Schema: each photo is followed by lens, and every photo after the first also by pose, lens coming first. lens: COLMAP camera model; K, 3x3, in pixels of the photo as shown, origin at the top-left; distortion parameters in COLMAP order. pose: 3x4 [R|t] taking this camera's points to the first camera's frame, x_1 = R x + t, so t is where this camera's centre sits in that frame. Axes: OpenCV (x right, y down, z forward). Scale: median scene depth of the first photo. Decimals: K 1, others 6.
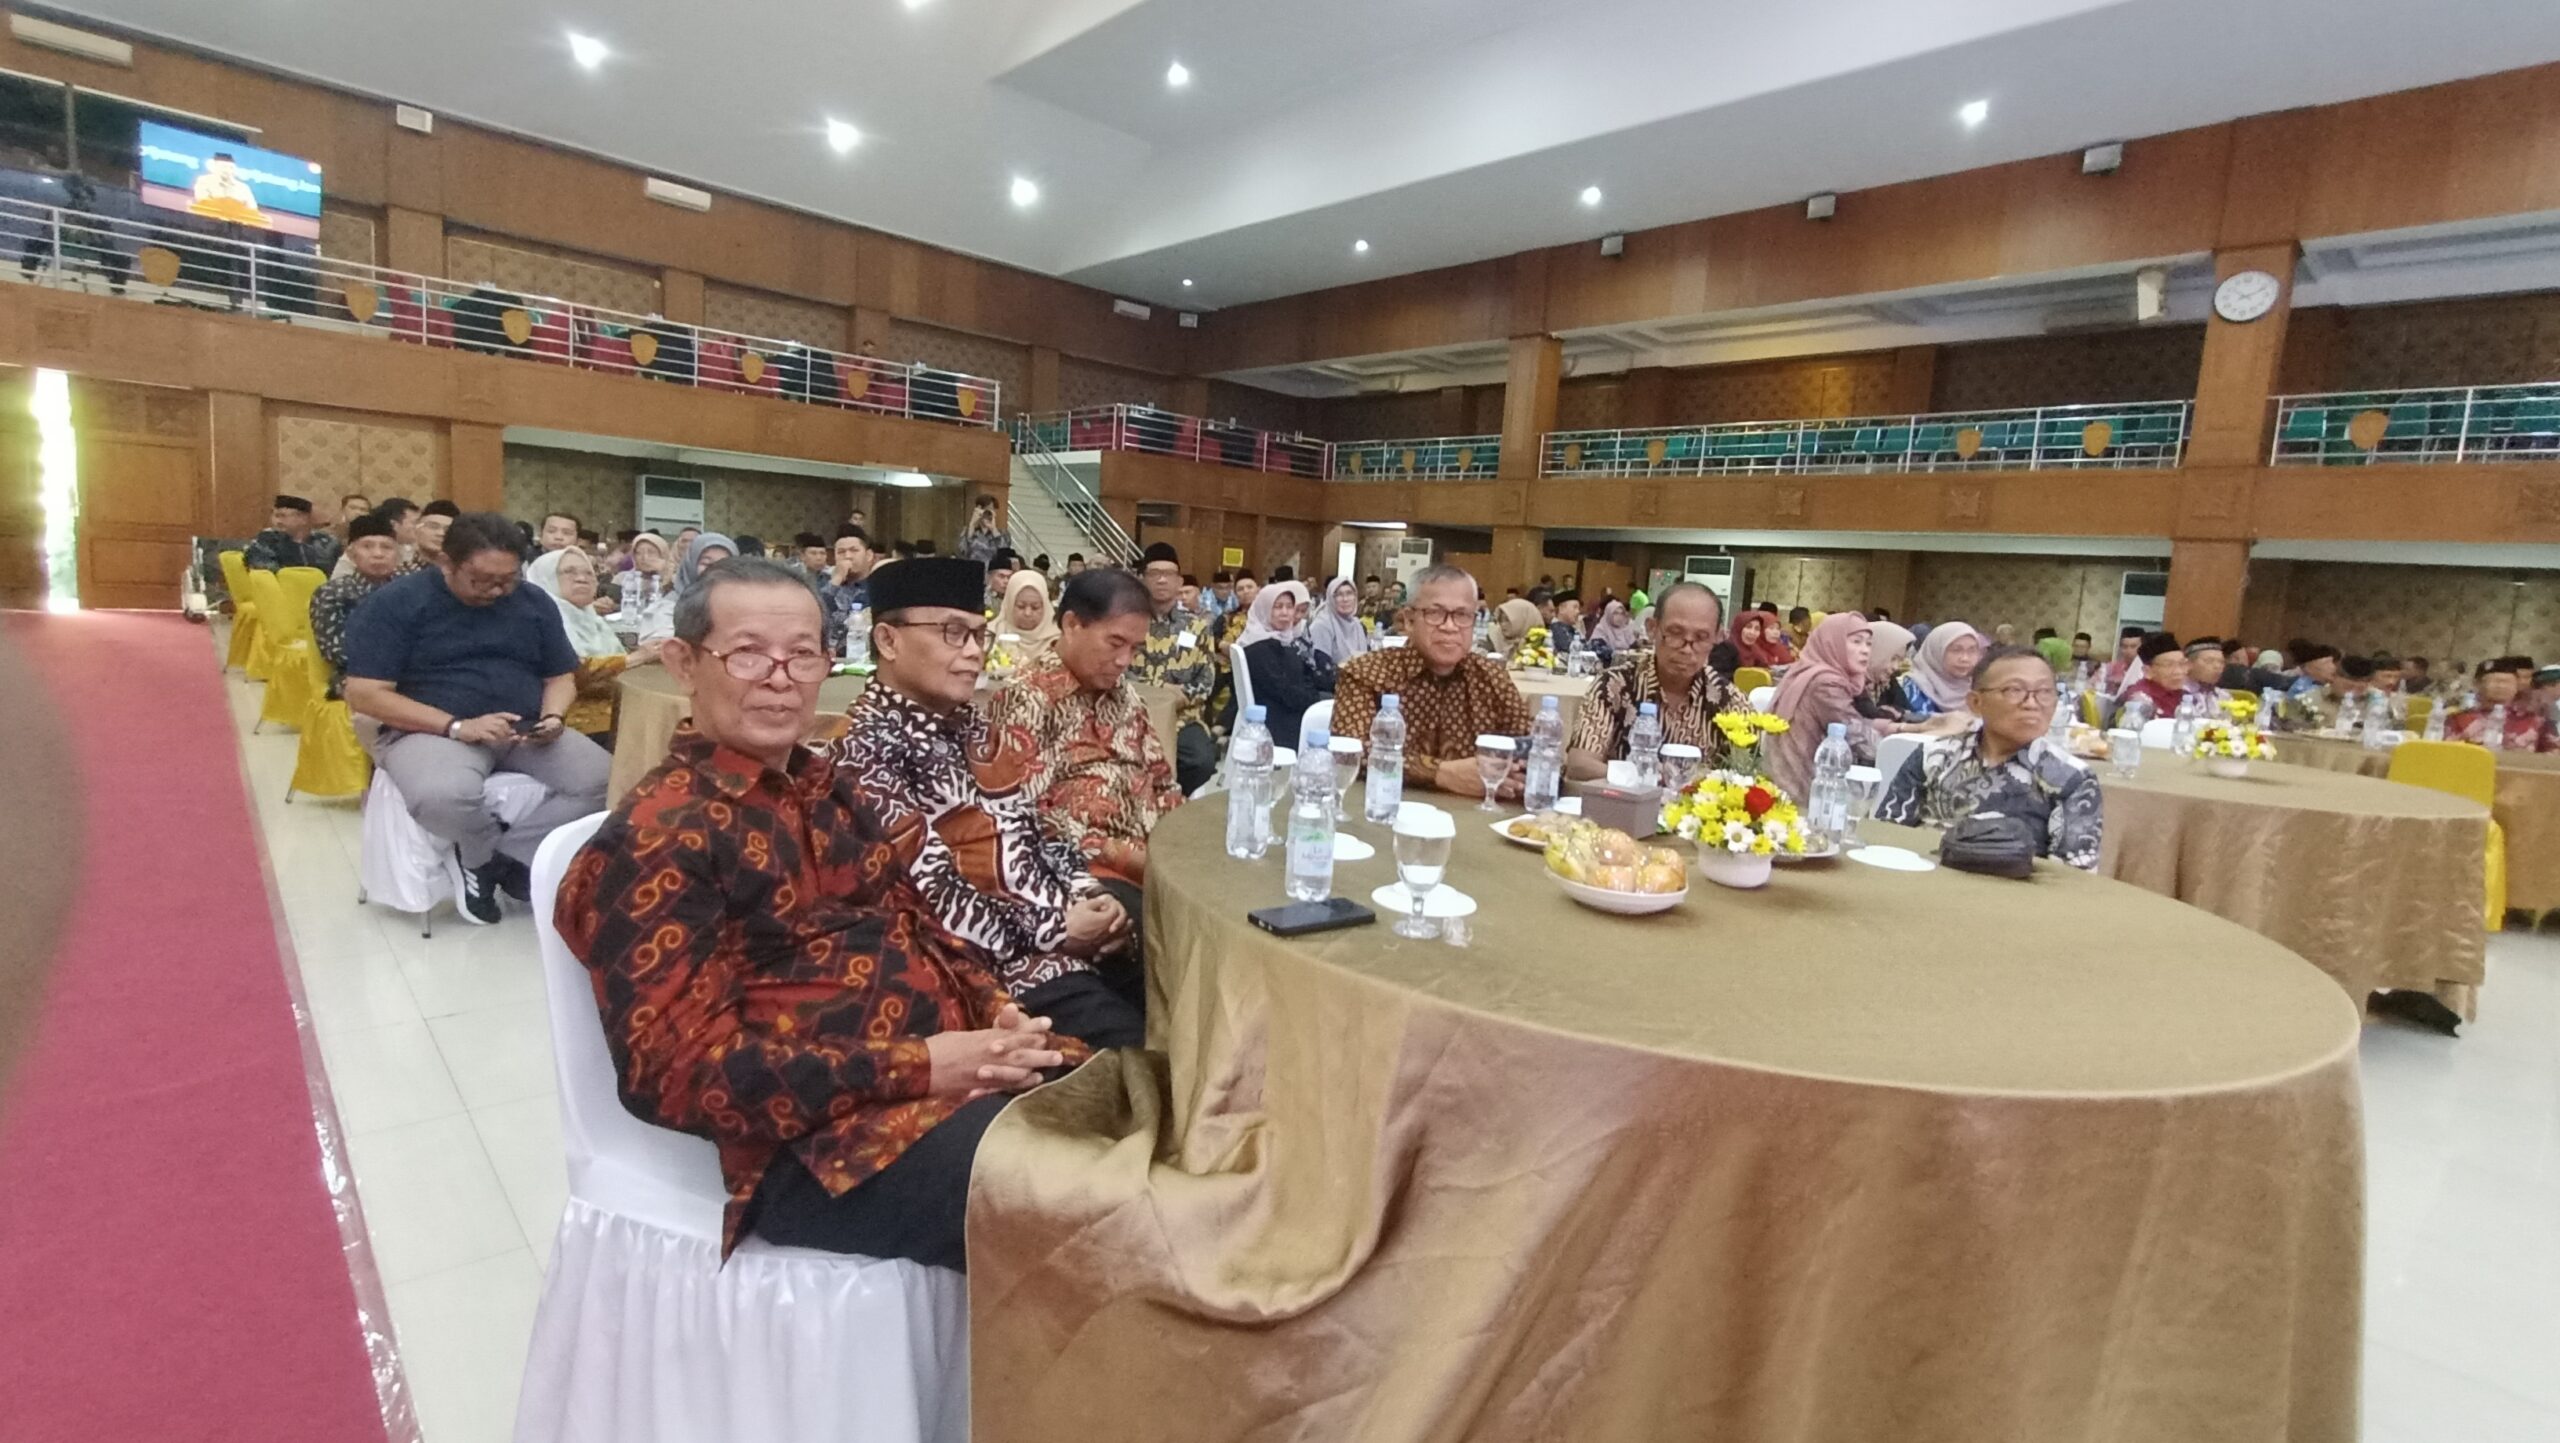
lens RADIAL K [[1165.1, 0, 1291.7], [0, 1165.1, 703.5], [0, 0, 1]] dist [-0.002690, 0.001238]
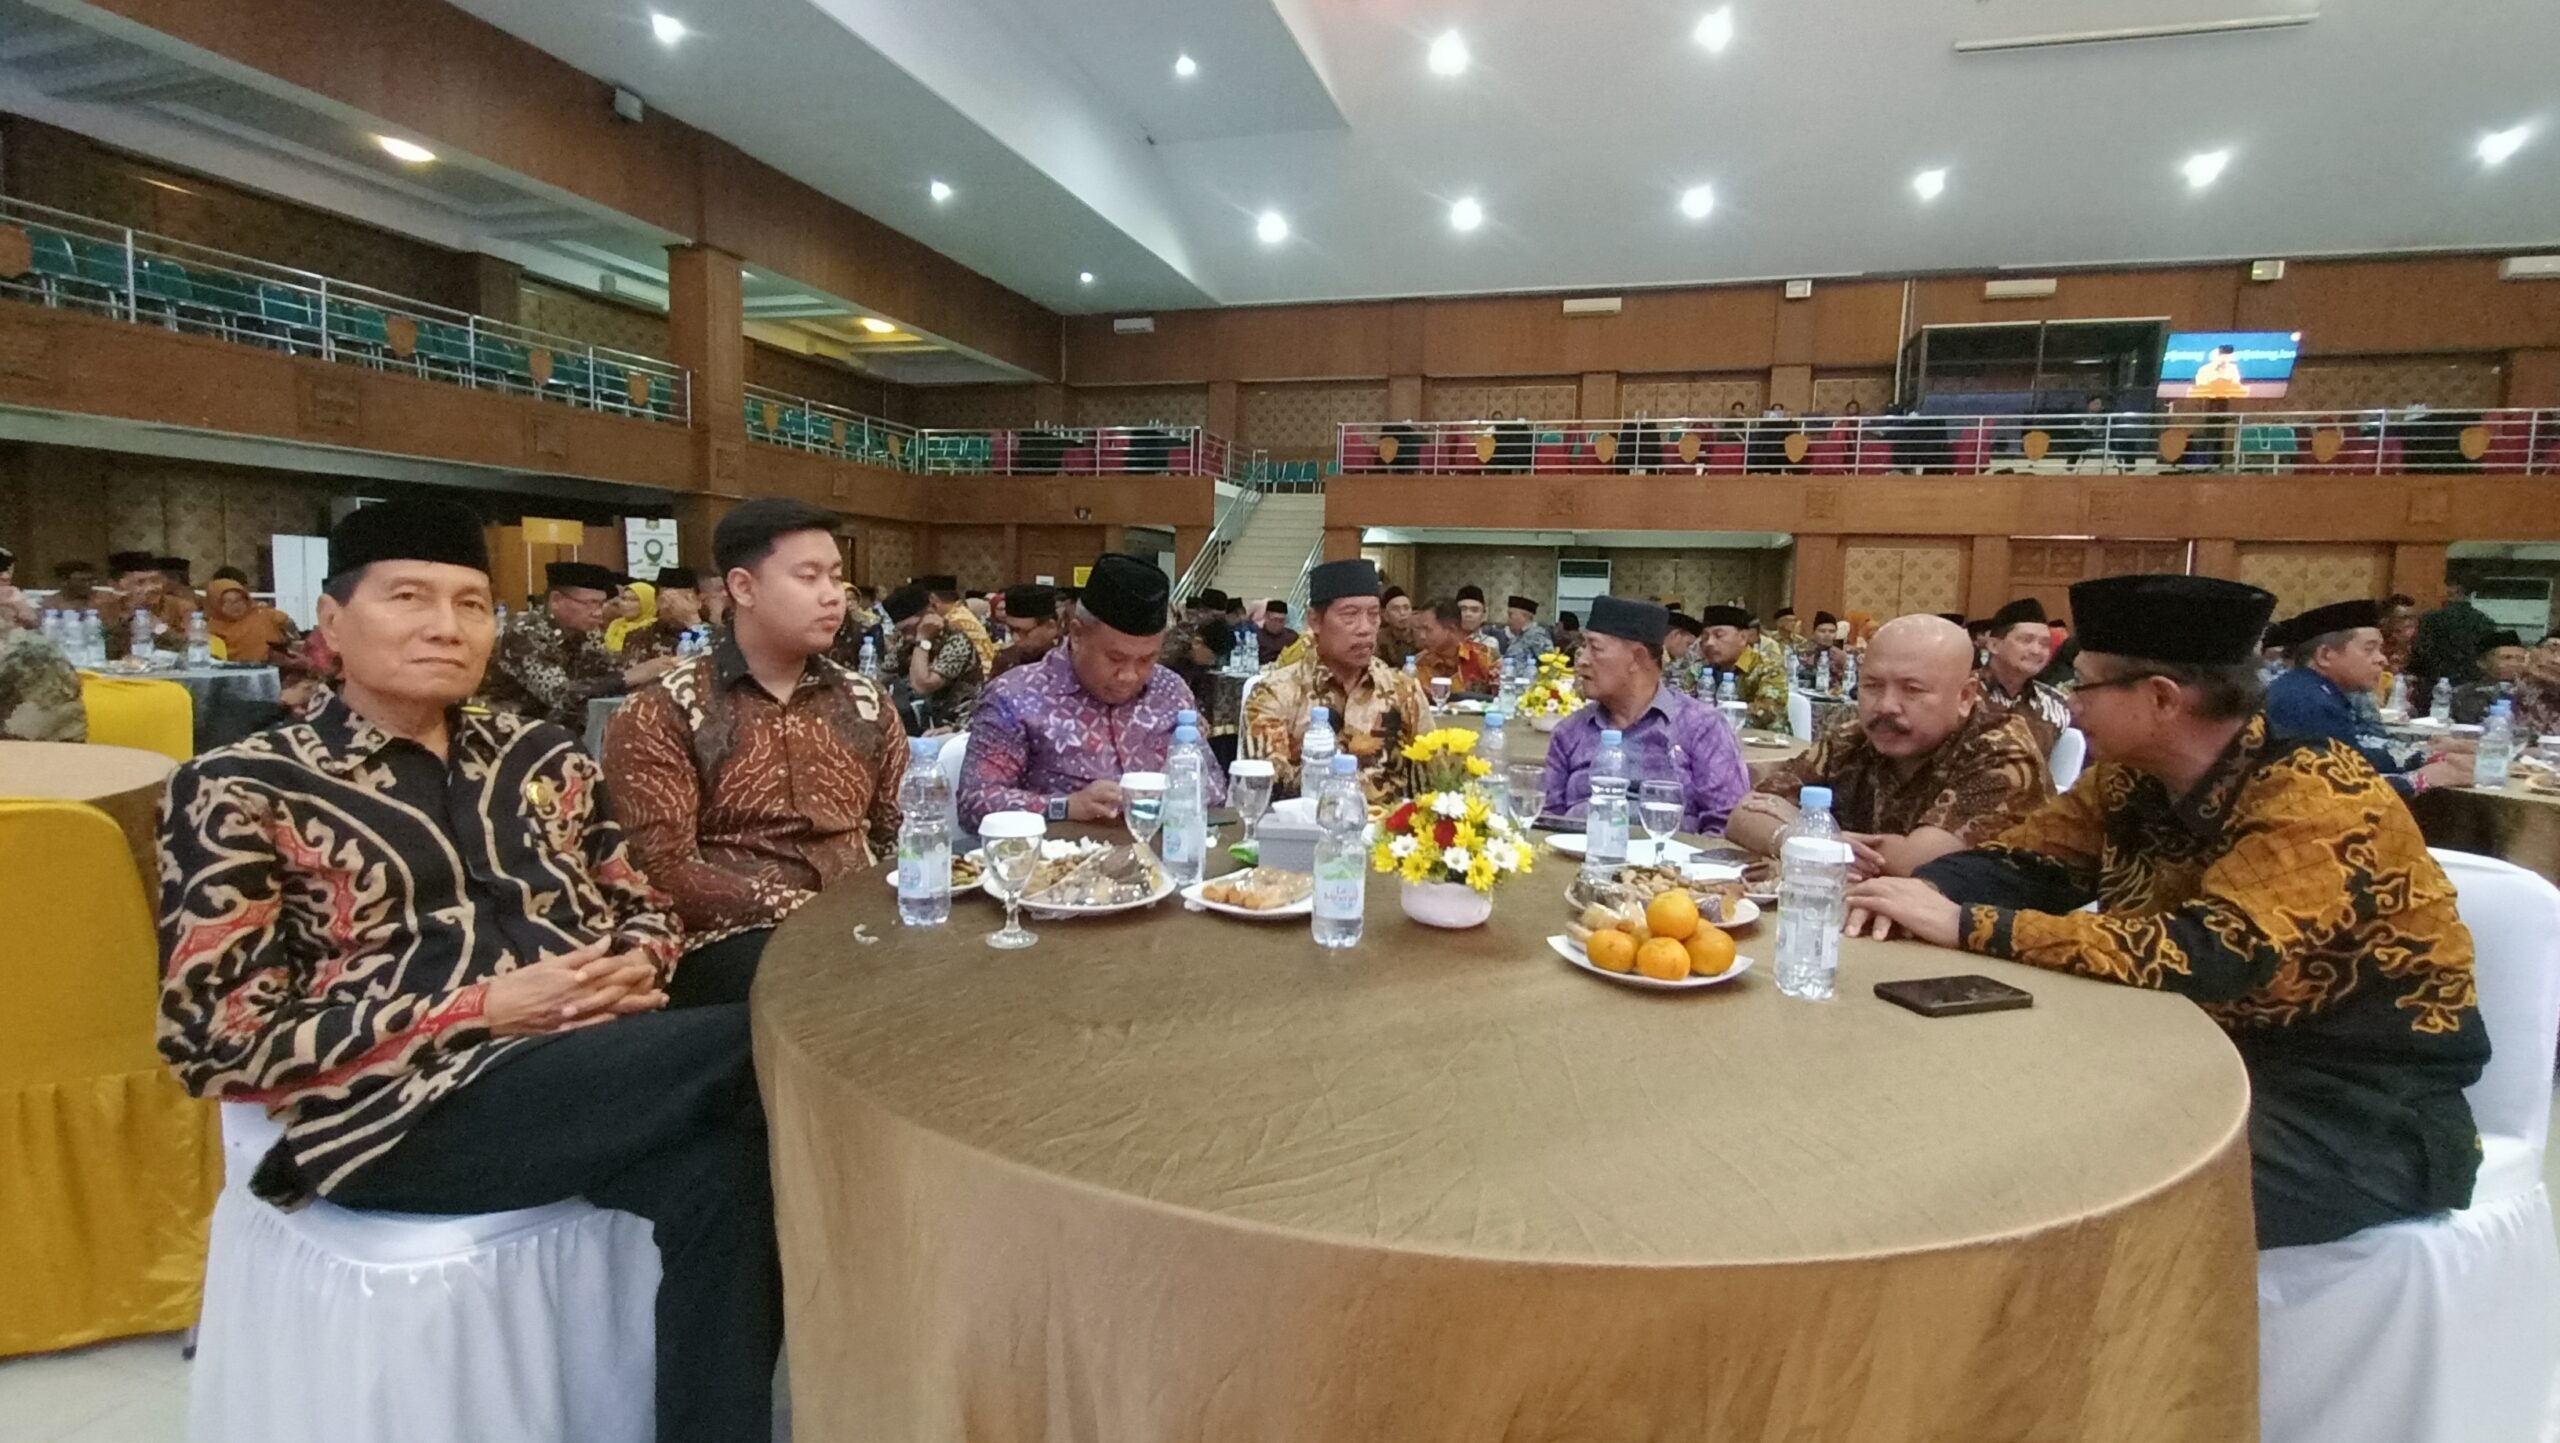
lens RADIAL K [[1165.1, 0, 1292.7], [0, 1165.1, 712.1], [0, 0, 1]] dist [-0.002690, 0.001238]
pose [[0.496073, 0.025319, -0.867912, -0.216045], [-0.090371, 0.995652, -0.022608, 0.014102], [0.863565, 0.089649, 0.496204, -0.252168]]
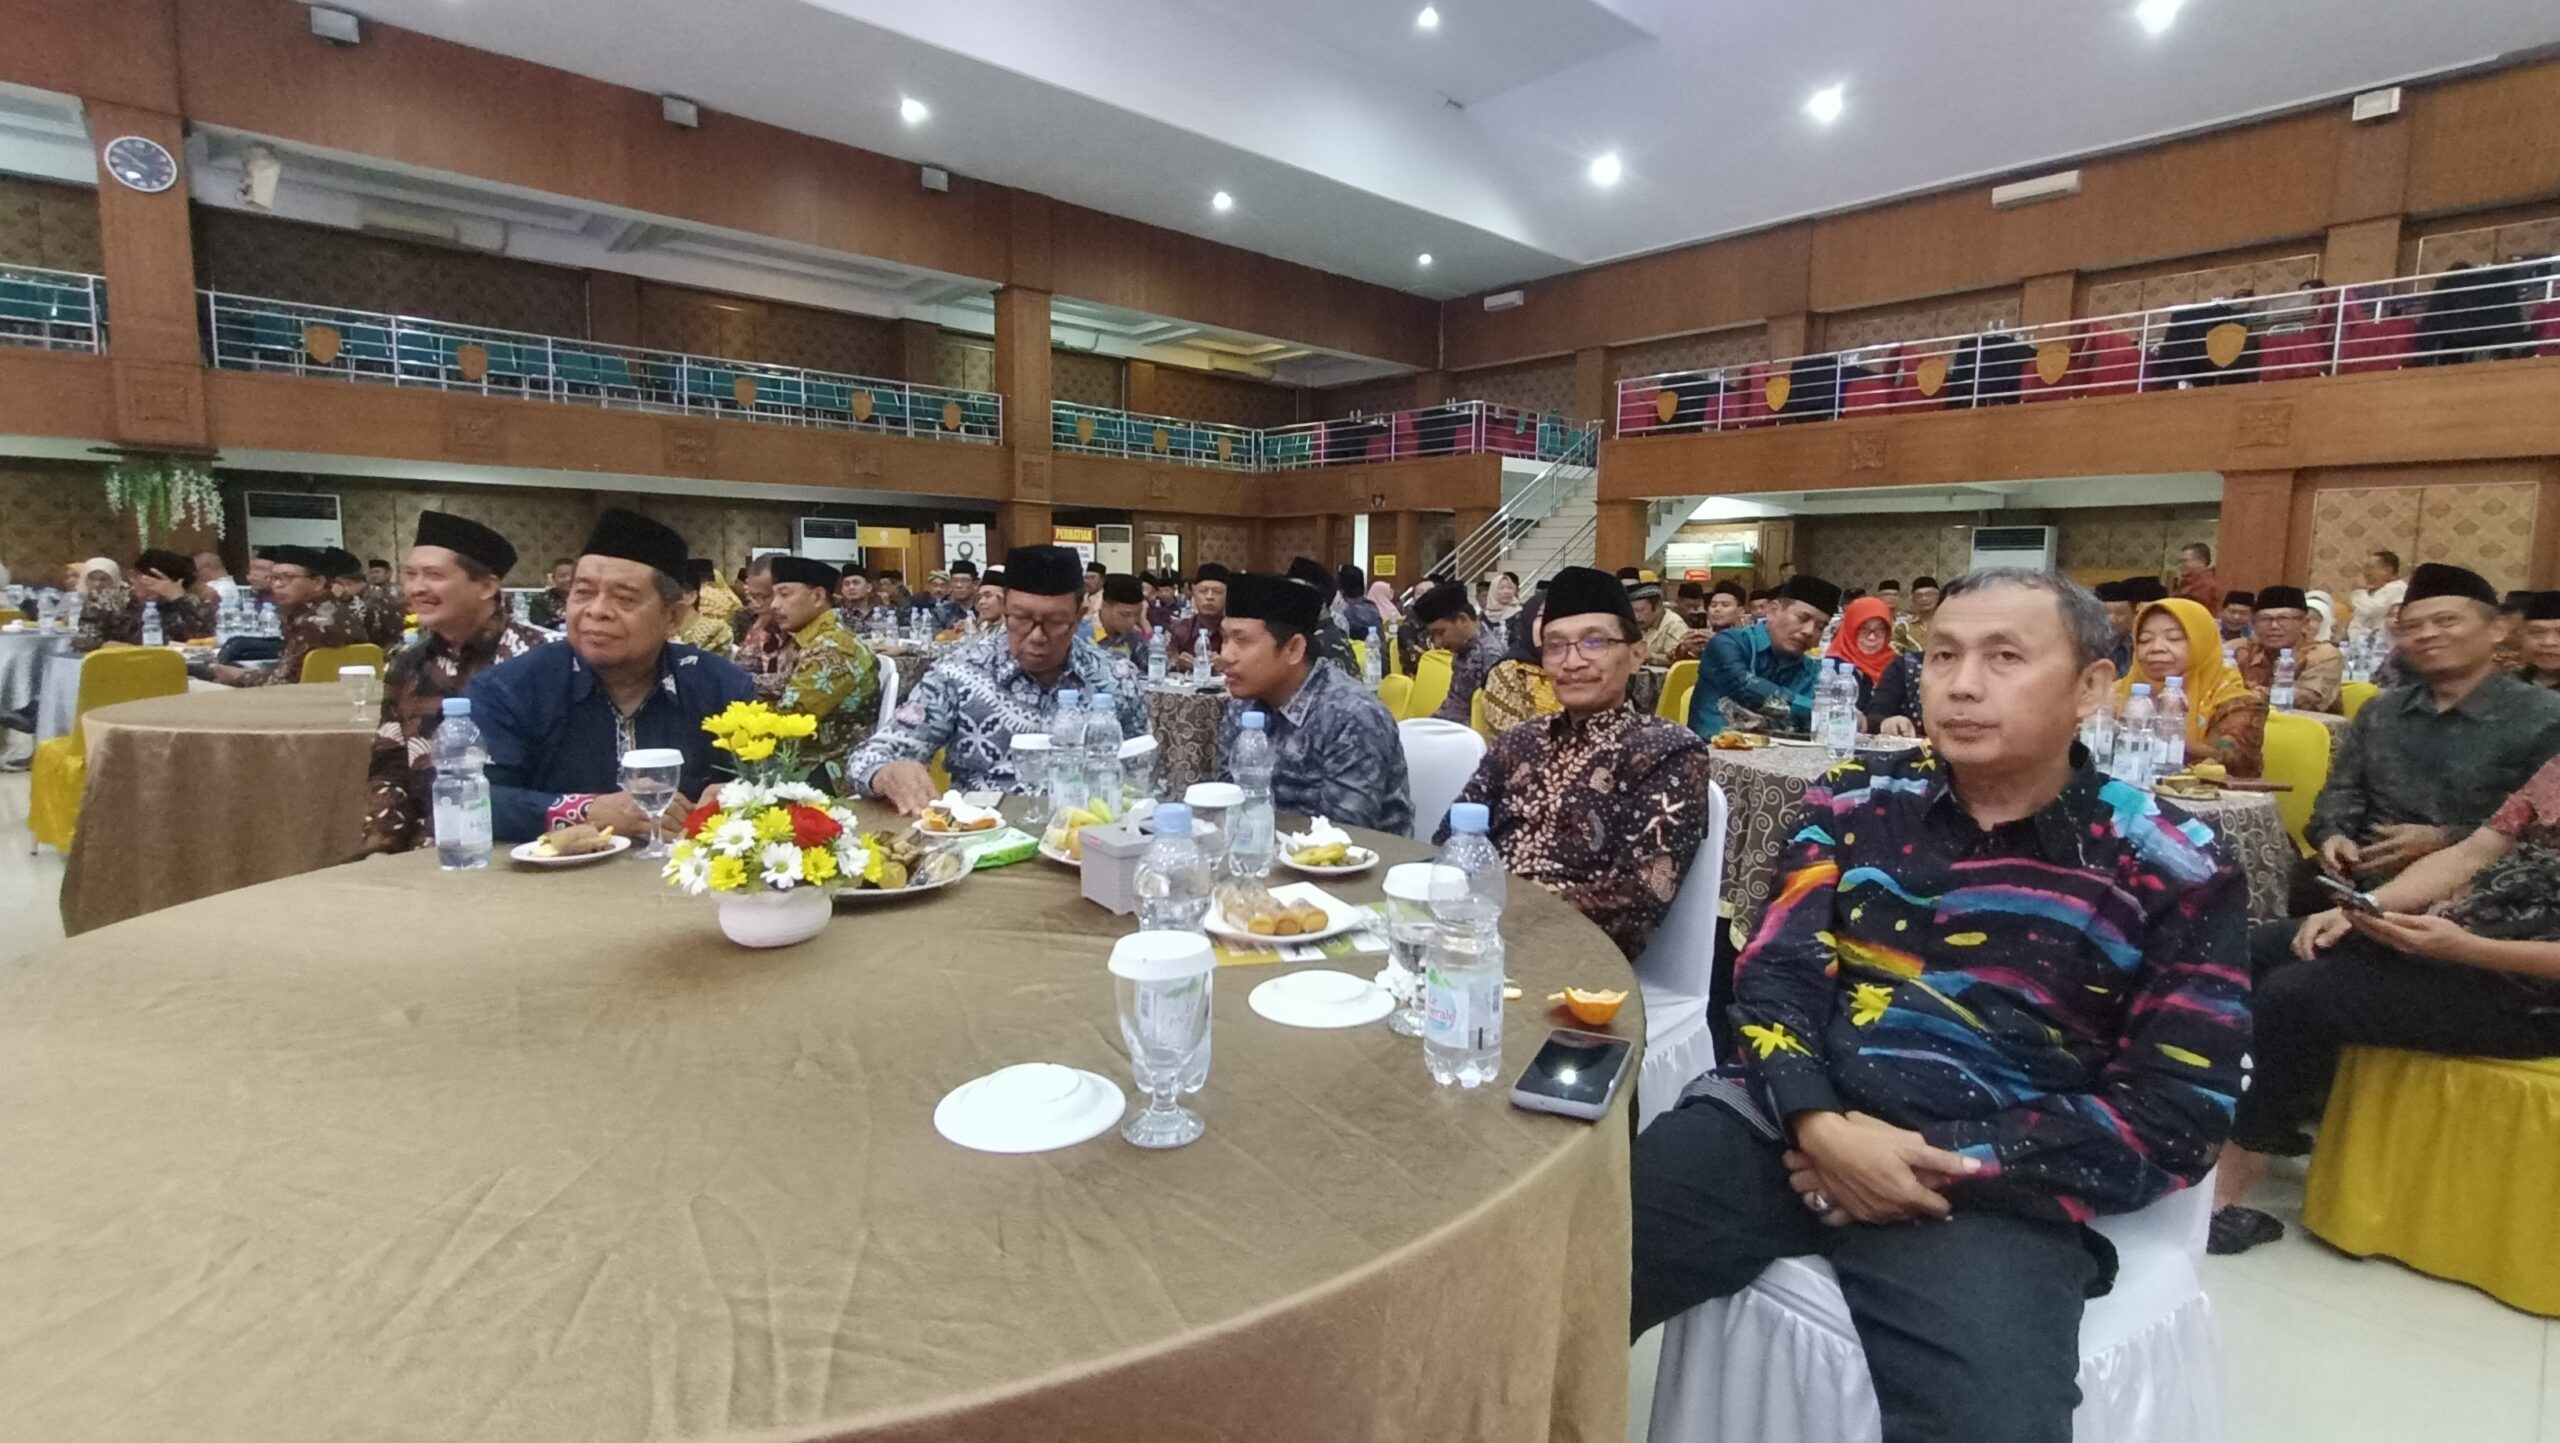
lens RADIAL K [[1165.1, 0, 1293.6], [0, 1165.1, 714.5], [0, 0, 1]] dist [-0.002690, 0.001238]
pose [[-0.027083, 0.038405, -0.998895, -0.184661], [-0.127433, 0.990976, 0.041555, -0.014620], [0.991477, 0.128418, -0.021945, 0.044066]]
